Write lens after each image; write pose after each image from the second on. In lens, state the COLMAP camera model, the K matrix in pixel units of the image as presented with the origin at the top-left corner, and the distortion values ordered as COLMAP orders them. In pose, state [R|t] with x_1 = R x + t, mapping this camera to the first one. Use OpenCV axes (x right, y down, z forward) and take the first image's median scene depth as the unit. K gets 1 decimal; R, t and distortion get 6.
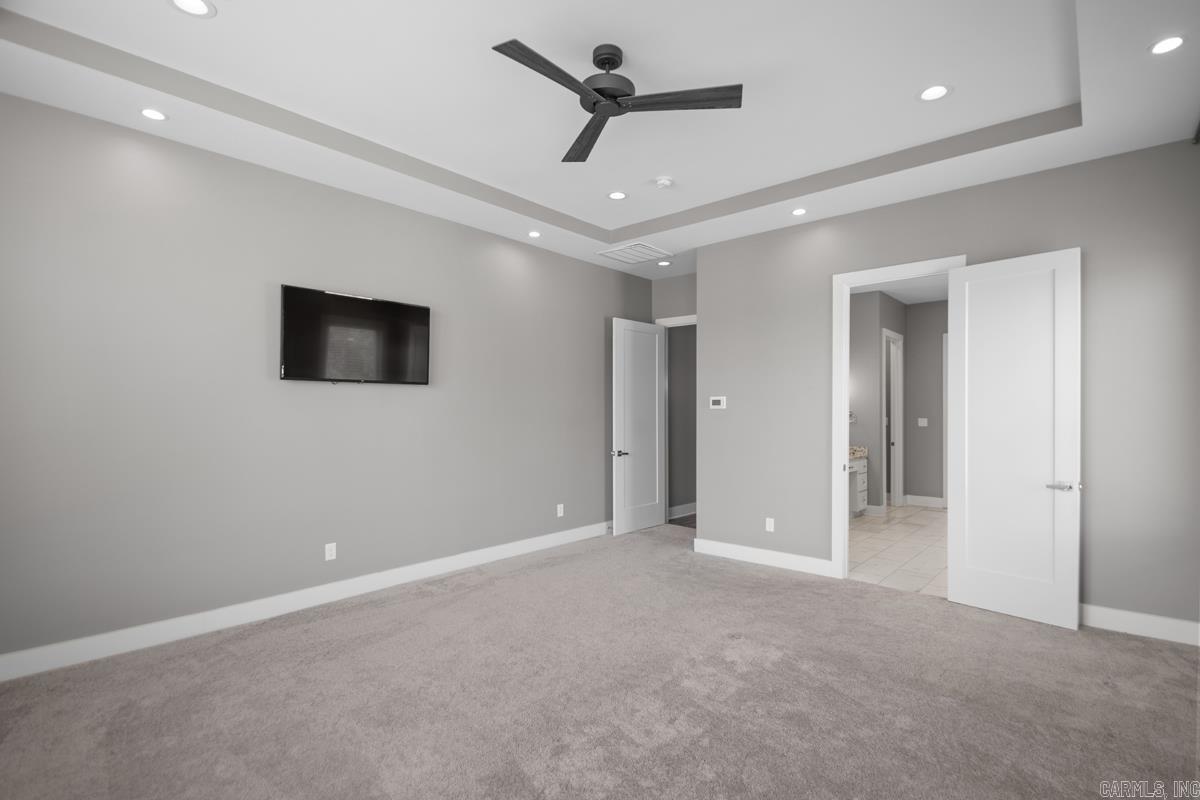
lens RADIAL K [[566.5, 0, 596.4], [0, 566.5, 406.2], [0, 0, 1]] dist [0.018571, -0.017699]
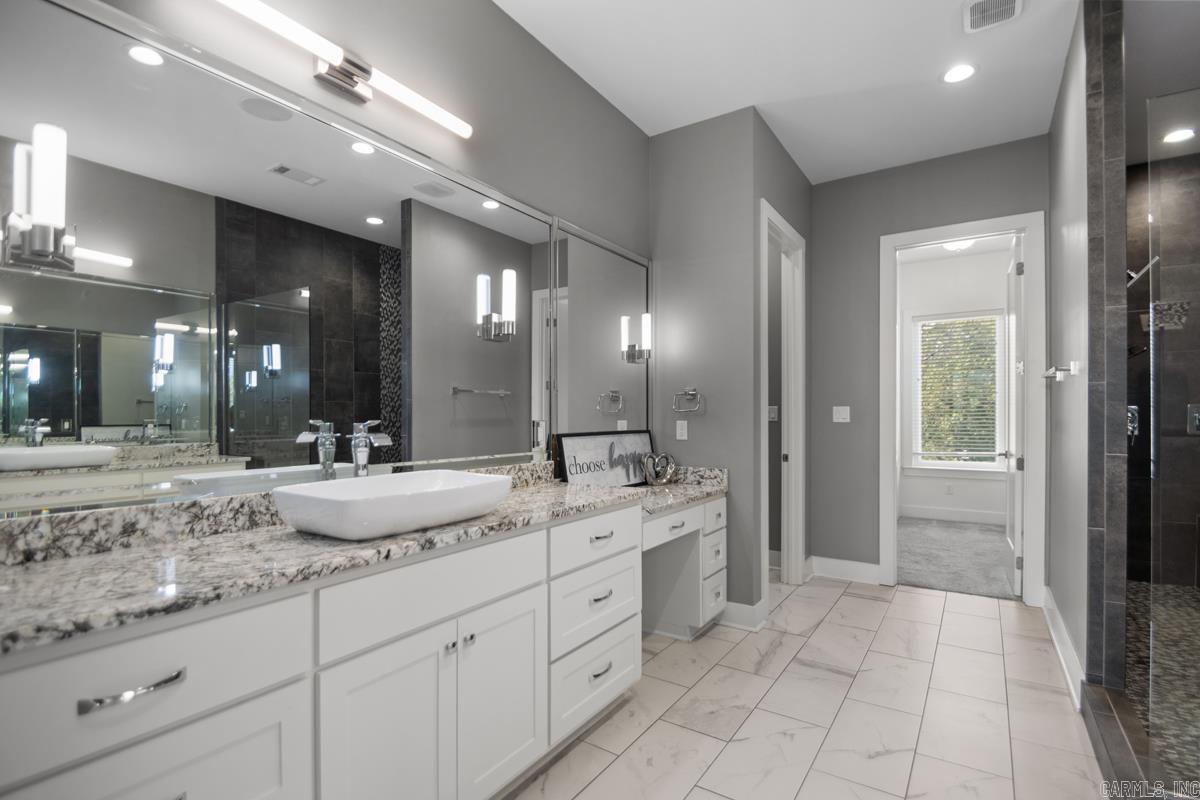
lens RADIAL K [[566.5, 0, 606.6], [0, 566.5, 412.6], [0, 0, 1]] dist [0.018571, -0.017699]
pose [[0.989061, -0.004416, 0.147444, 0.294782], [0.003180, 0.999958, 0.008619, 0.021893], [-0.147476, -0.008056, 0.989033, 0.534454]]
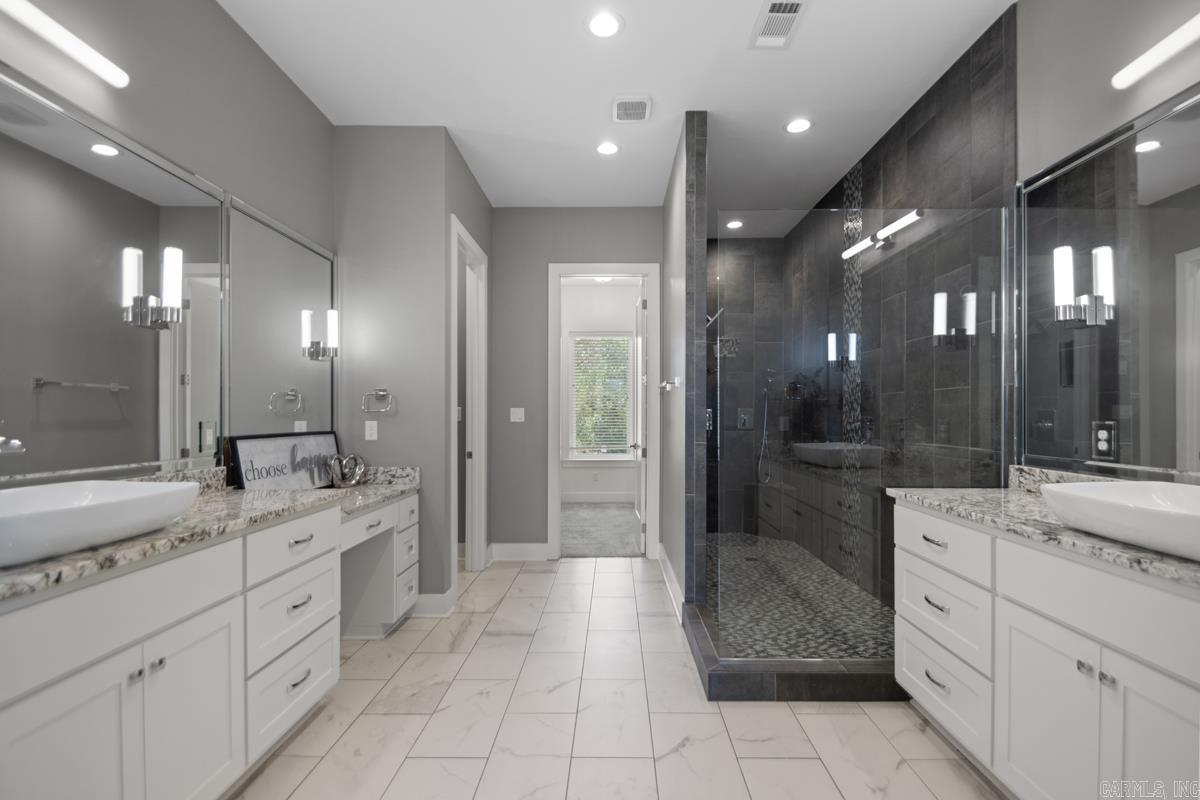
lens RADIAL K [[566.5, 0, 604.0], [0, 566.5, 412.1], [0, 0, 1]] dist [0.018571, -0.017699]
pose [[0.757360, -0.000908, 0.652997, 0.267748], [-0.004370, 0.999970, 0.006460, 0.021654], [-0.652983, -0.007746, 0.757333, 0.512513]]
